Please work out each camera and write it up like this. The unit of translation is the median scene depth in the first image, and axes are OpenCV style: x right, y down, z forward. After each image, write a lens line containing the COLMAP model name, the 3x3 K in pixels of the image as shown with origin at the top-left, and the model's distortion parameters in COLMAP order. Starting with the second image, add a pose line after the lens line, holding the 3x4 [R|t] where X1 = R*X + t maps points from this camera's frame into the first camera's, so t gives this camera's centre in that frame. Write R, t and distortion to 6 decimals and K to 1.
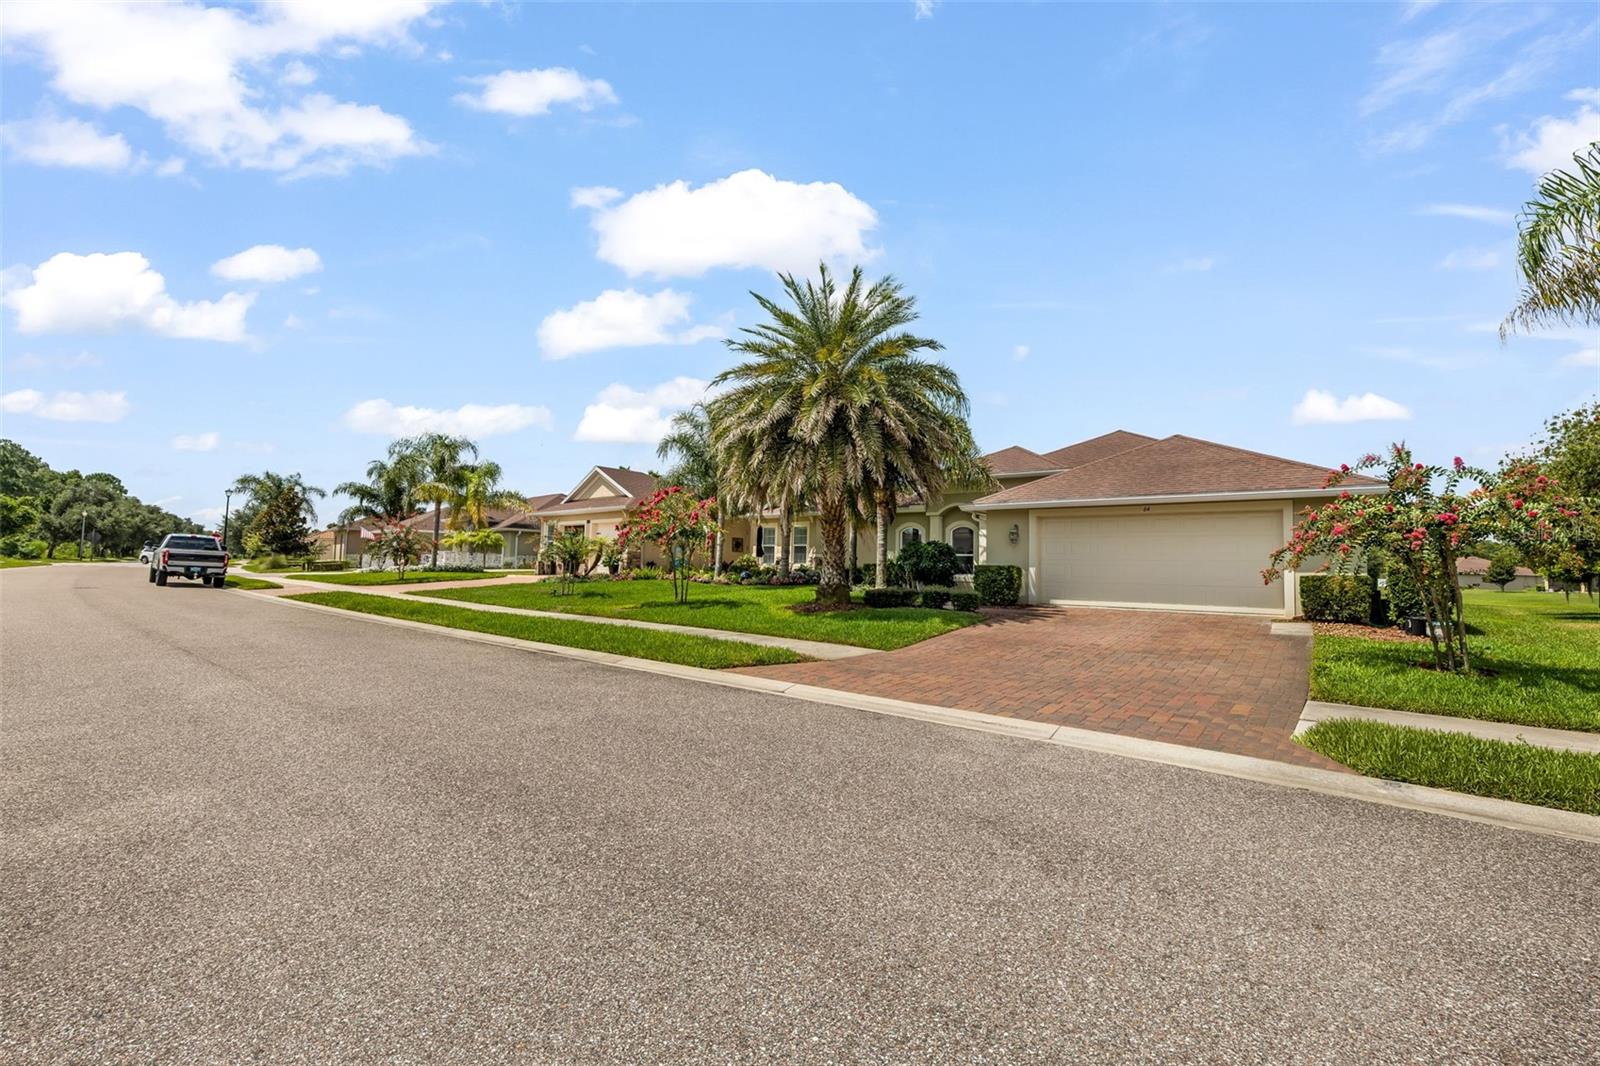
lens RADIAL K [[681.0, 0, 800.0], [0, 681.0, 533.0], [0, 0, 1]] dist [0.000584, 0.000030]
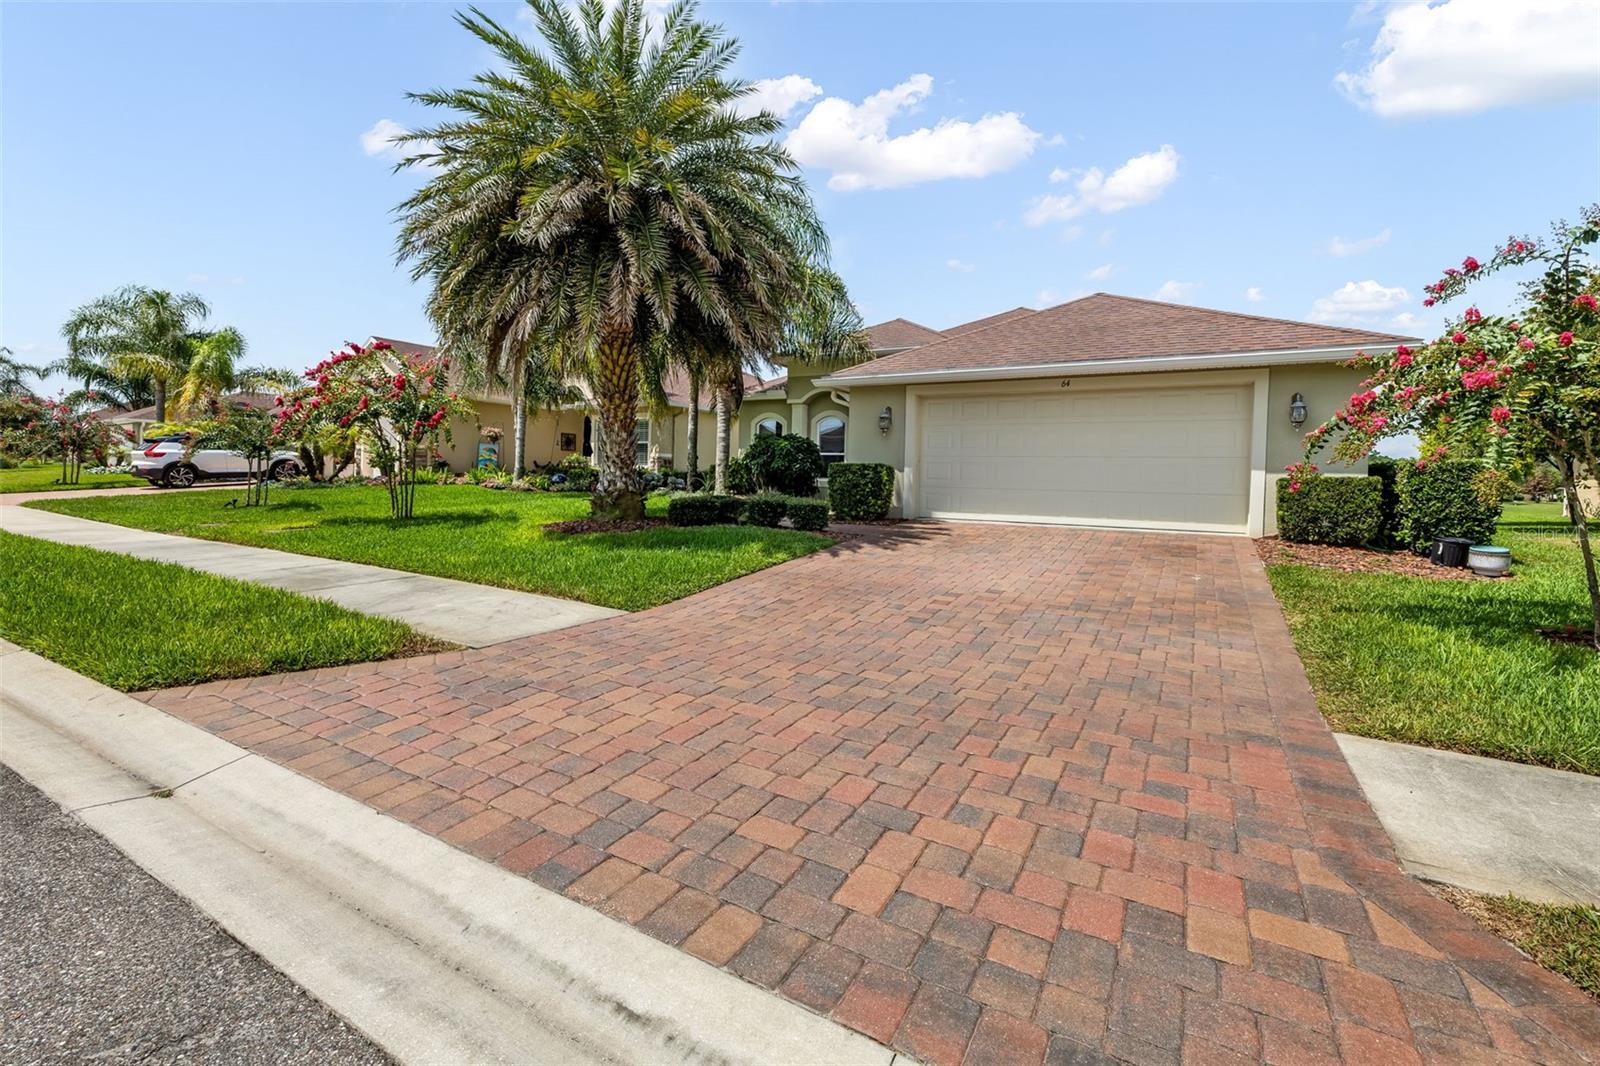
lens RADIAL K [[685.7, 0, 799.8], [0, 685.7, 491.4], [0, 0, 1]] dist [0.000085, 0.000120]
pose [[0.989373, -0.000623, 0.145401, 0.130459], [-0.010453, 0.997099, 0.075401, 0.024543], [-0.145026, -0.076119, 0.986496, 0.322927]]
